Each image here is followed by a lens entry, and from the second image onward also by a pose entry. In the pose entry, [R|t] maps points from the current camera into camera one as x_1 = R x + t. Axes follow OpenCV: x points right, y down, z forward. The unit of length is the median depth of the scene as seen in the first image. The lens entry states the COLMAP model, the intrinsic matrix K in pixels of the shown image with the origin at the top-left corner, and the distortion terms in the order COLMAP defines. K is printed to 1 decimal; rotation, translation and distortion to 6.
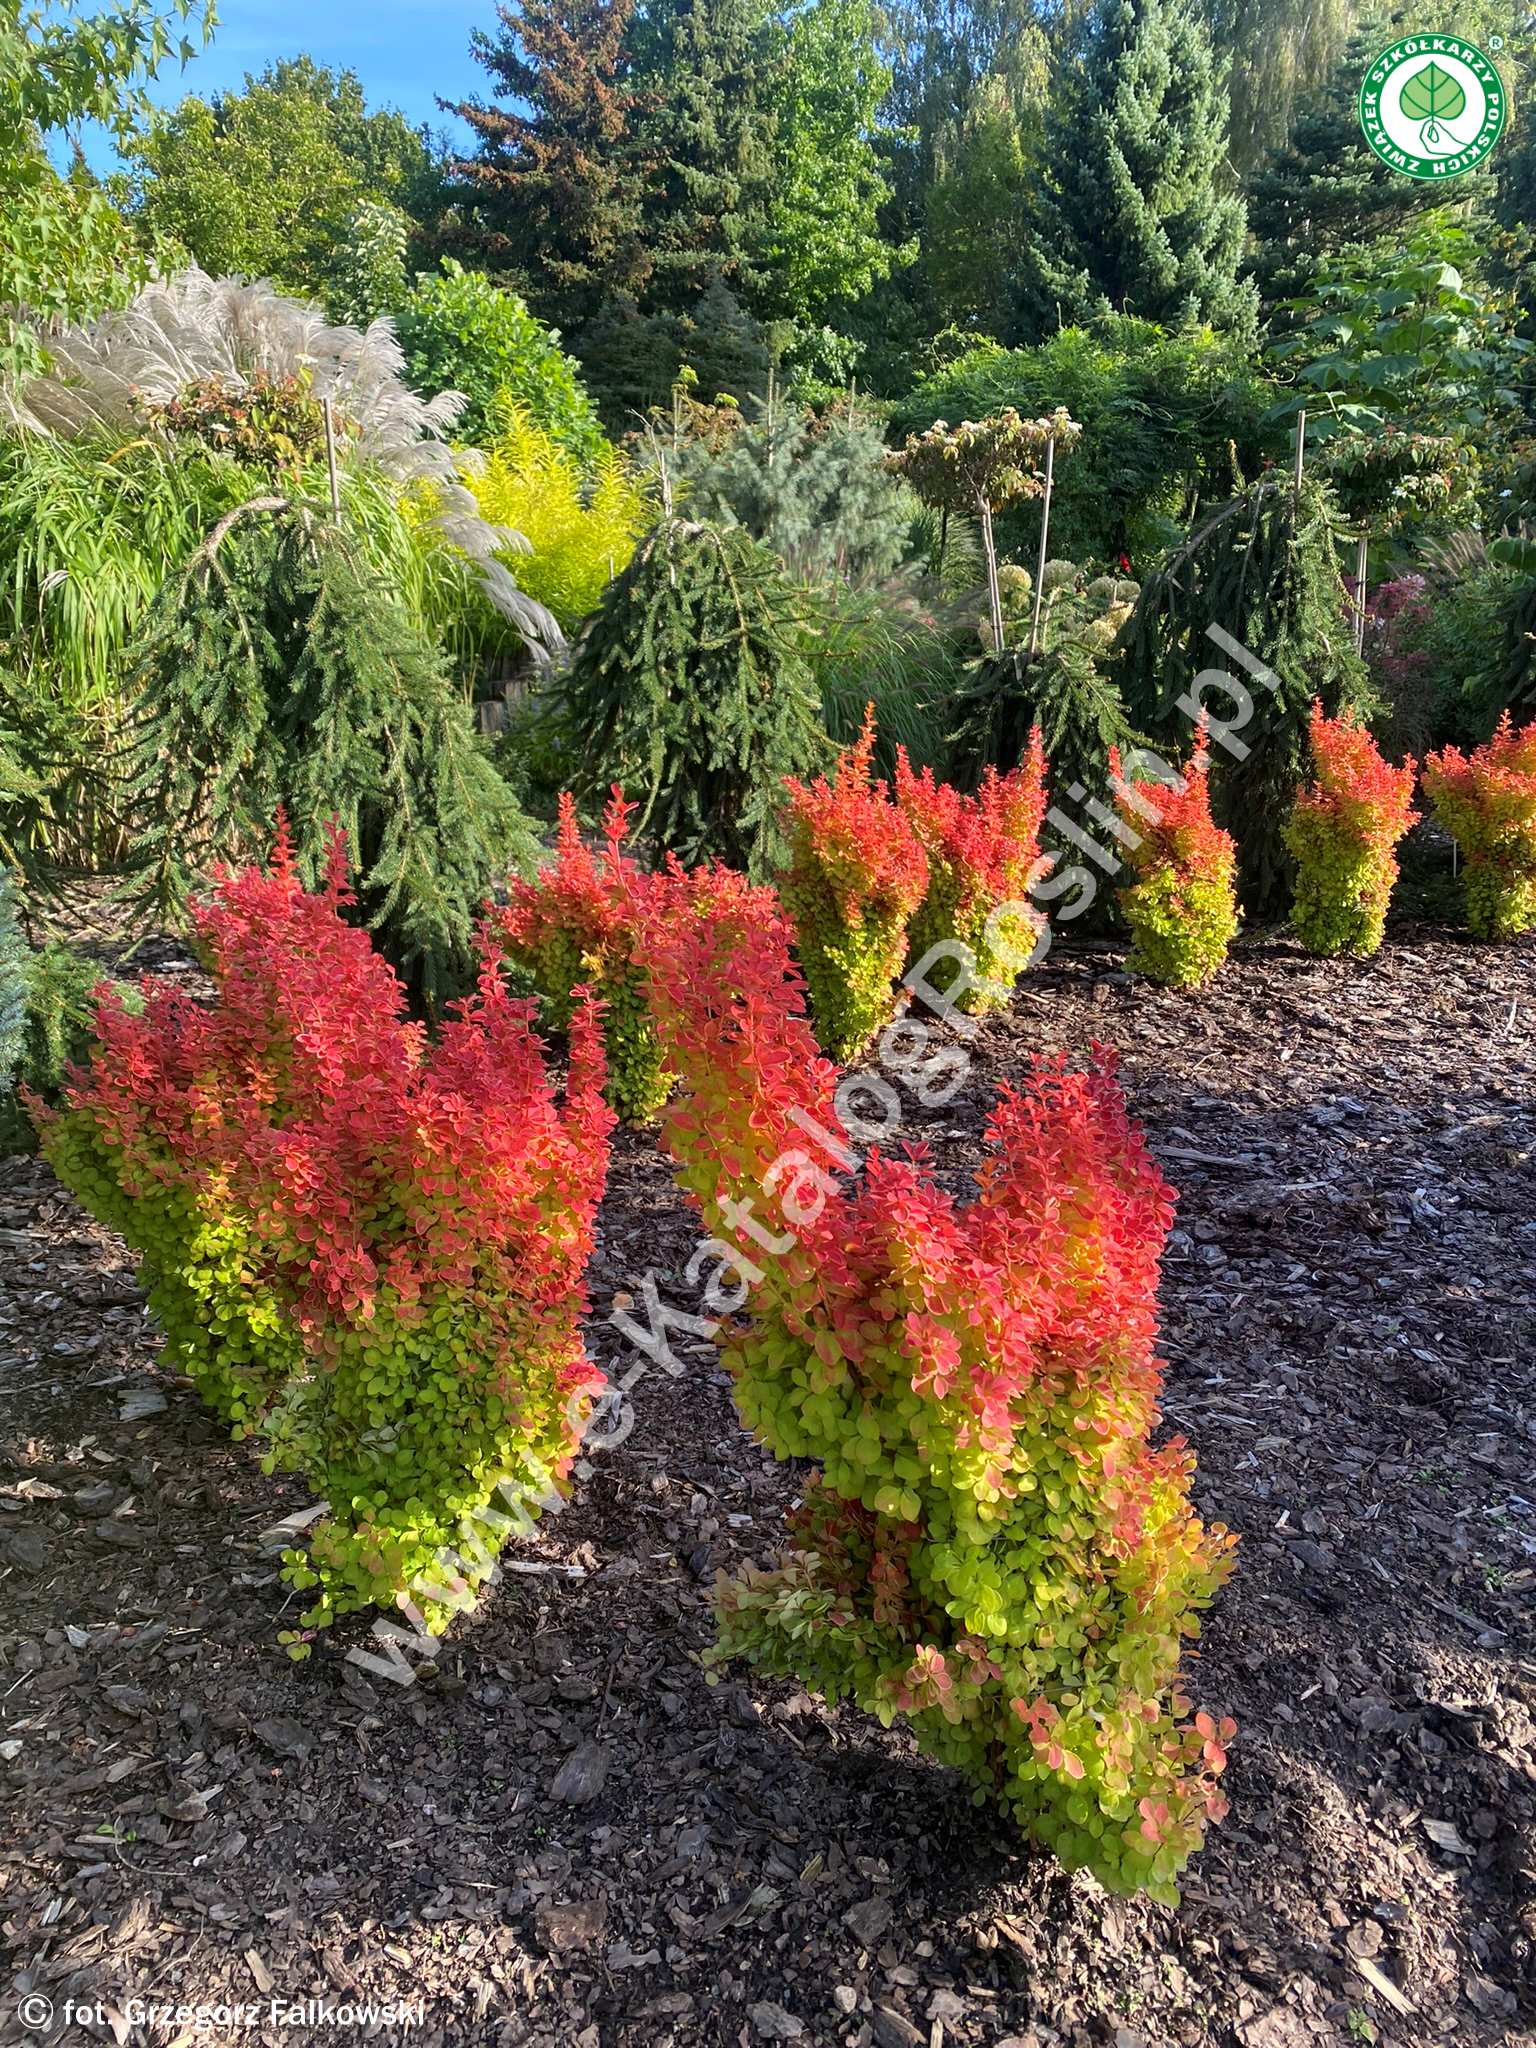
lens RADIAL K [[1568.0, 0, 769.3], [0, 1568.0, 976.5], [0, 0, 1]] dist [0.038424, -0.045182]
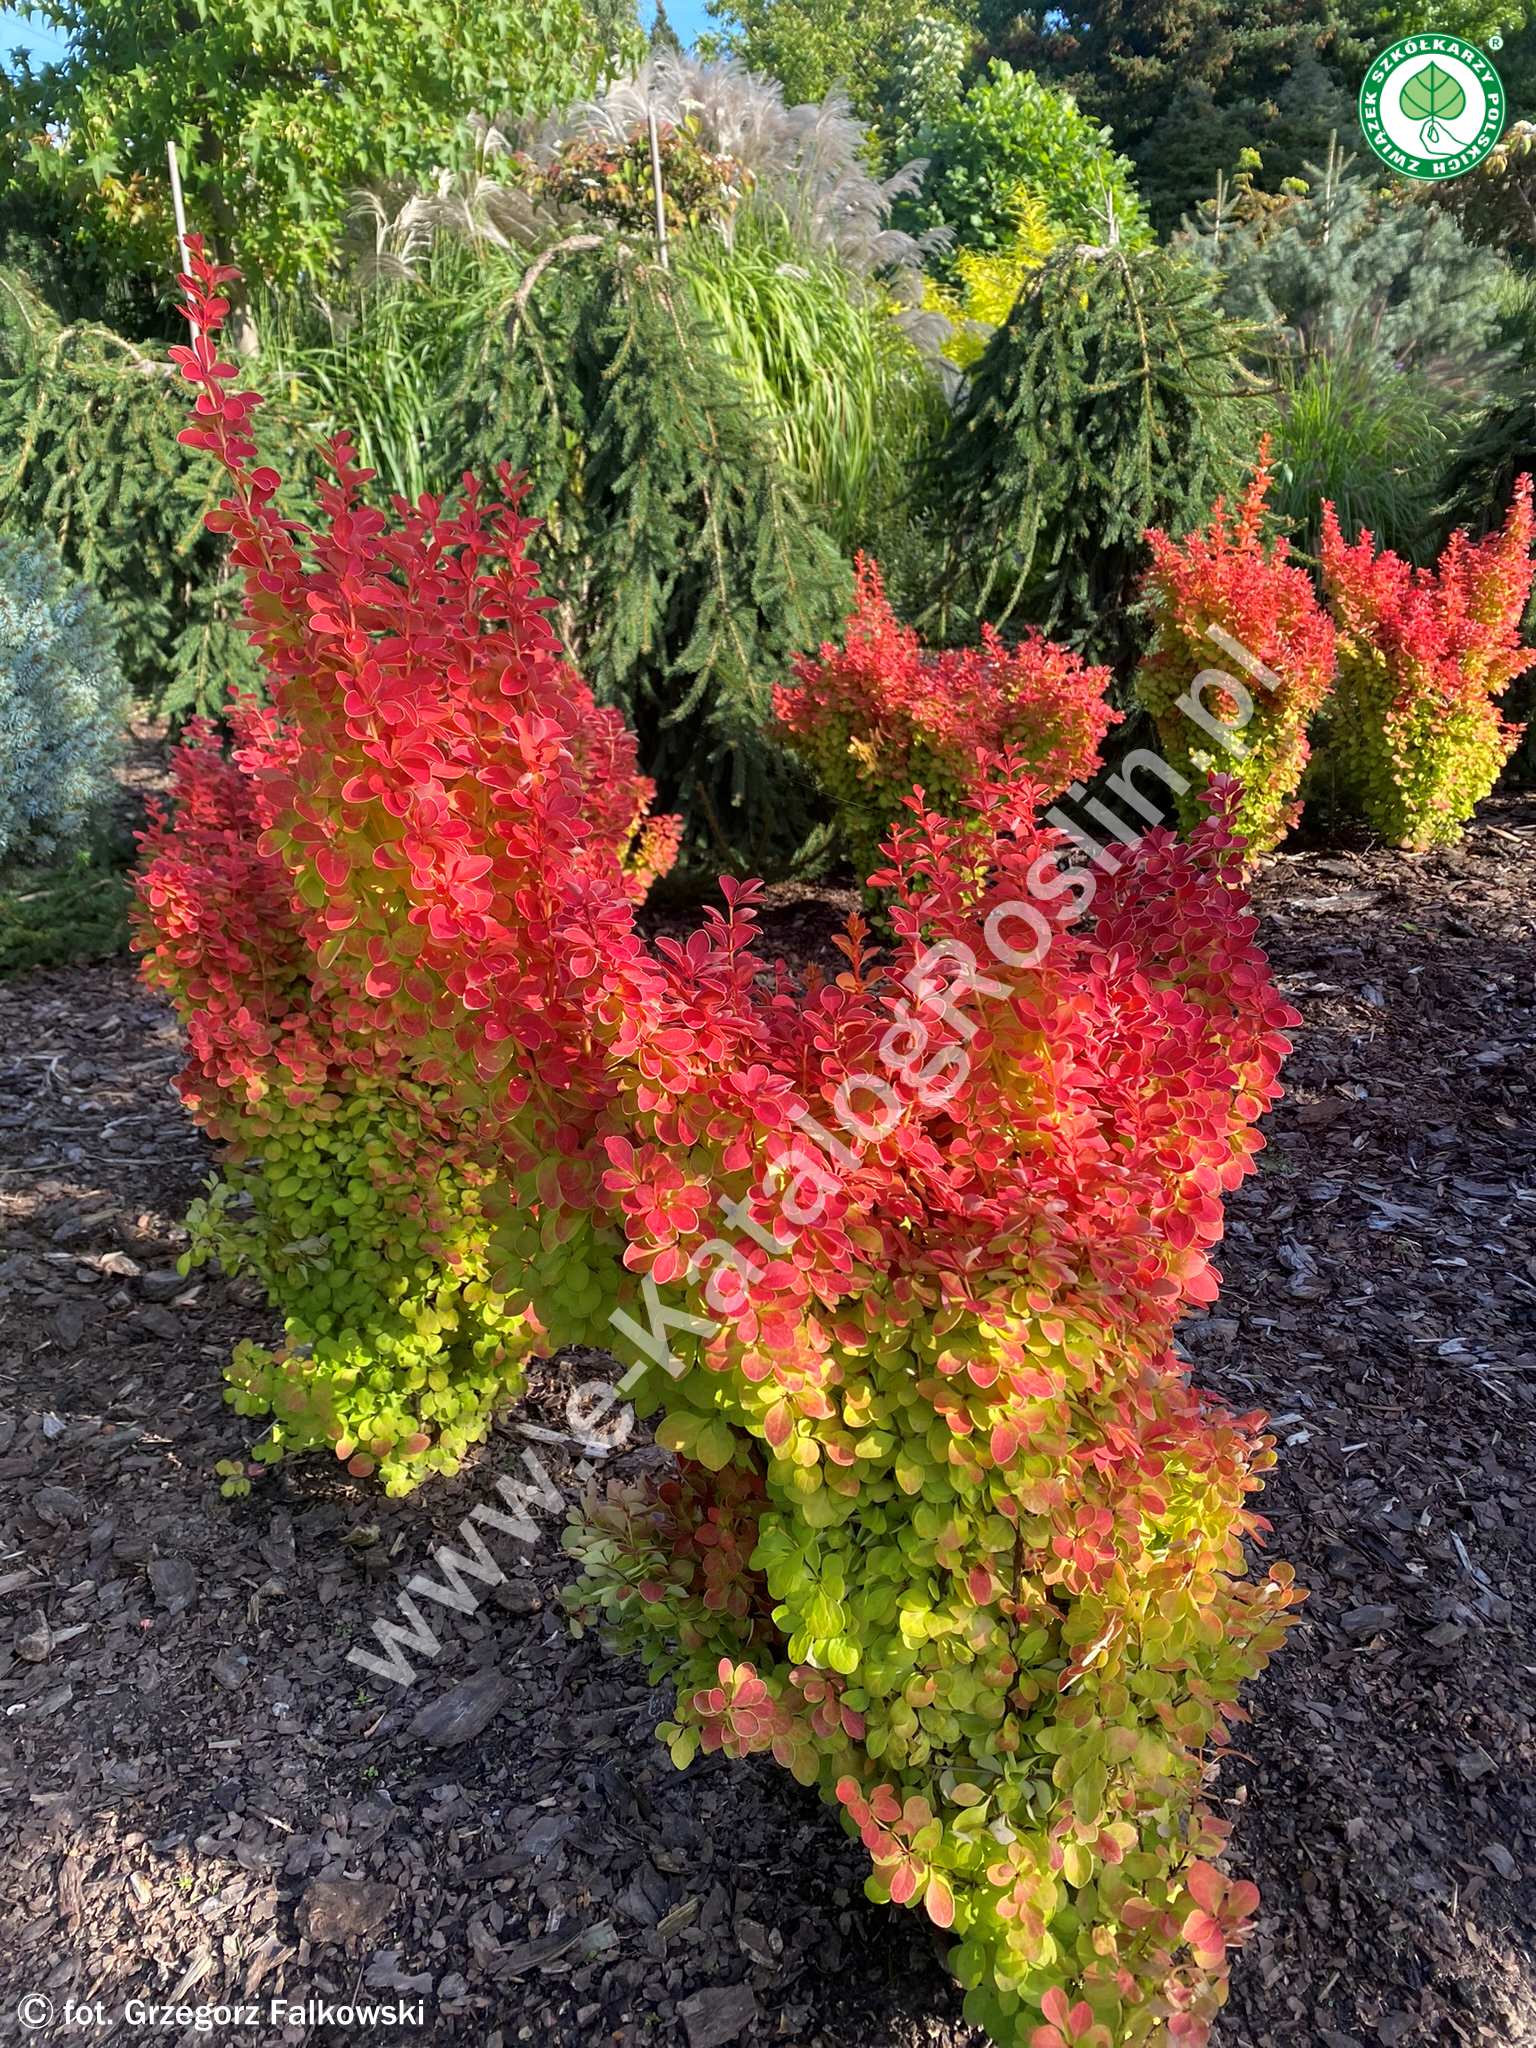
lens RADIAL K [[1568.0, 0, 769.3], [0, 1568.0, 976.5], [0, 0, 1]] dist [0.038424, -0.045182]
pose [[0.937930, 0.068393, -0.340013, 0.113593], [-0.040116, 0.995177, 0.089517, 0.032568], [0.344496, -0.070321, 0.936151, 0.155474]]
